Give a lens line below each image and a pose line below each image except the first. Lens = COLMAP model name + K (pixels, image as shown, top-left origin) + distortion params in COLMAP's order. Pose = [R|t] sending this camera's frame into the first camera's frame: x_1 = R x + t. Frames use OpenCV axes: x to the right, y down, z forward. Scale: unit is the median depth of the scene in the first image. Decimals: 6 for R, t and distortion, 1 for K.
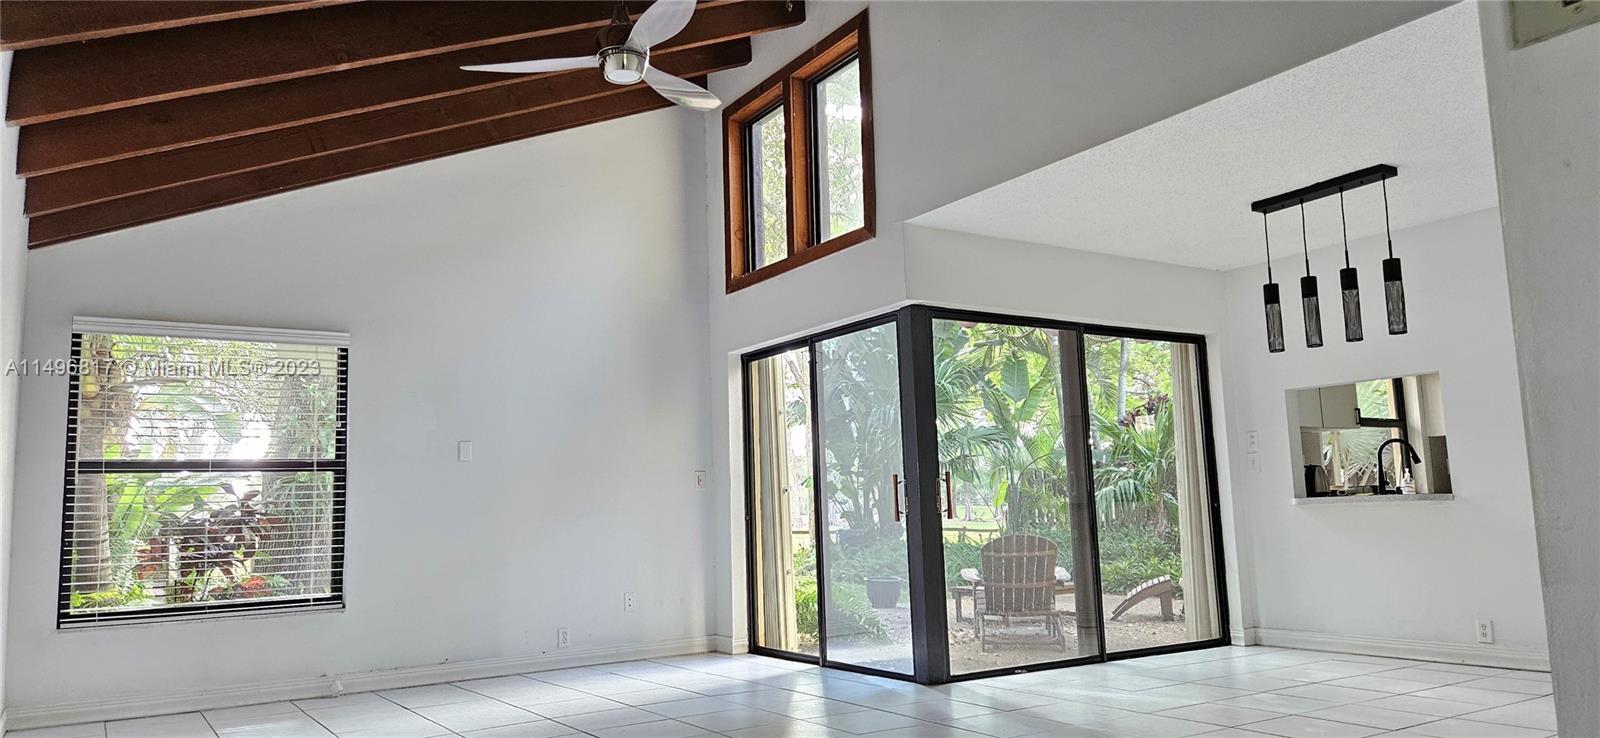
lens RADIAL K [[1058.6, 0, 798.6], [0, 1058.6, 396.6], [0, 0, 1]] dist [0.026274, -0.001228]
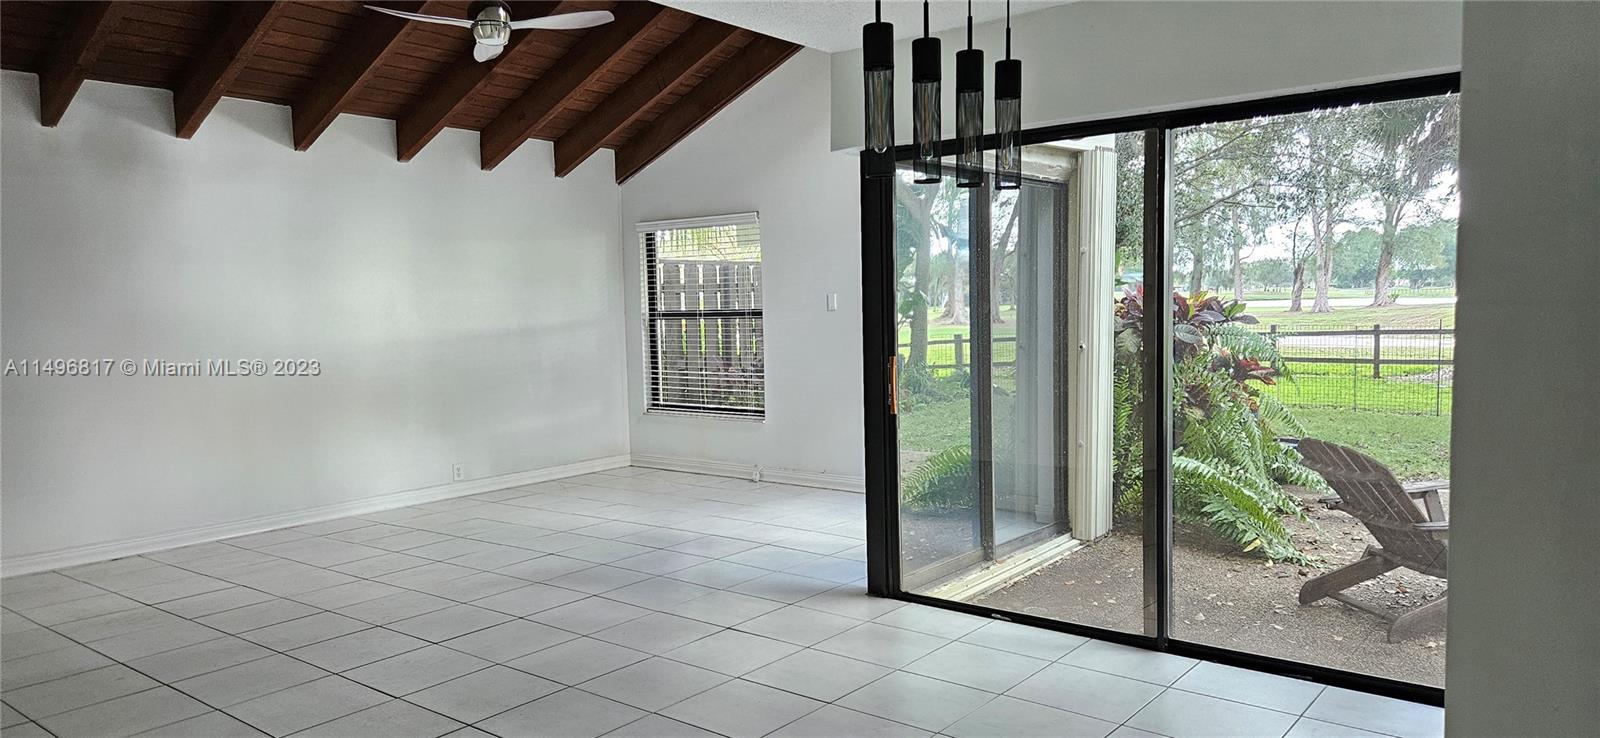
lens RADIAL K [[1058.6, 0, 798.6], [0, 1058.6, 396.6], [0, 0, 1]] dist [0.026274, -0.001228]
pose [[0.308104, 0.108114, -0.945190, 0.867141], [0.126027, 0.980127, 0.153192, -0.032577], [0.942968, -0.166319, 0.288356, 0.658967]]
